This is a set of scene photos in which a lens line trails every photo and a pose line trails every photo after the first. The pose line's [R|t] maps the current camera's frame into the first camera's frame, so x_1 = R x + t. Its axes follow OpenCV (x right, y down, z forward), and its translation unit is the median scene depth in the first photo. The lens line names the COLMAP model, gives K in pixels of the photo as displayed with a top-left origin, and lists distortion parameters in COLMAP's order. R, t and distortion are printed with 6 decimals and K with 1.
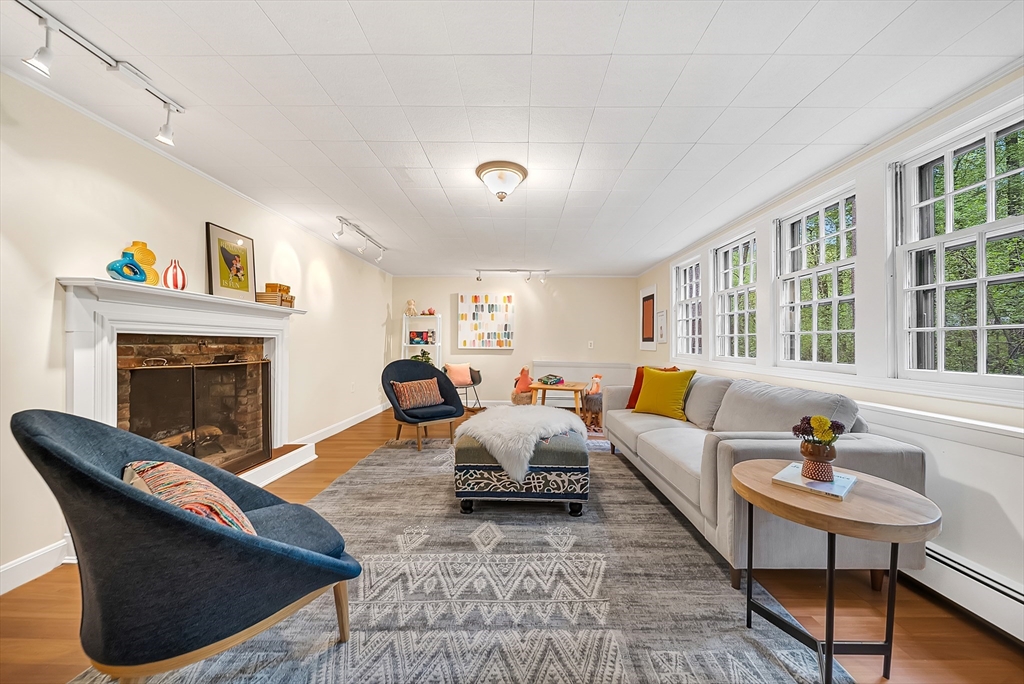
lens RADIAL K [[370.6, 0, 510.1], [0, 370.6, 343.8], [0, 0, 1]] dist [-0.000997, -0.000204]
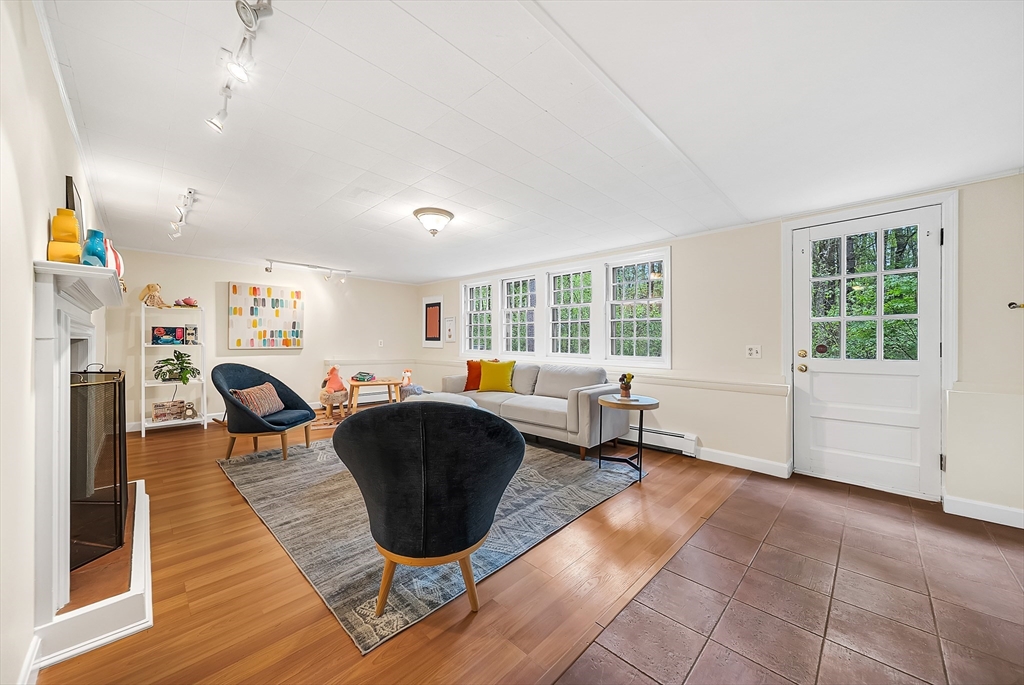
lens RADIAL K [[370.6, 0, 527.1], [0, 370.6, 339.4], [0, 0, 1]] dist [-0.000997, -0.000204]
pose [[0.663557, 0.001567, 0.748124, -0.374458], [-0.001143, 0.999999, -0.001081, -0.010102], [-0.748125, -0.000138, 0.663558, -0.052865]]
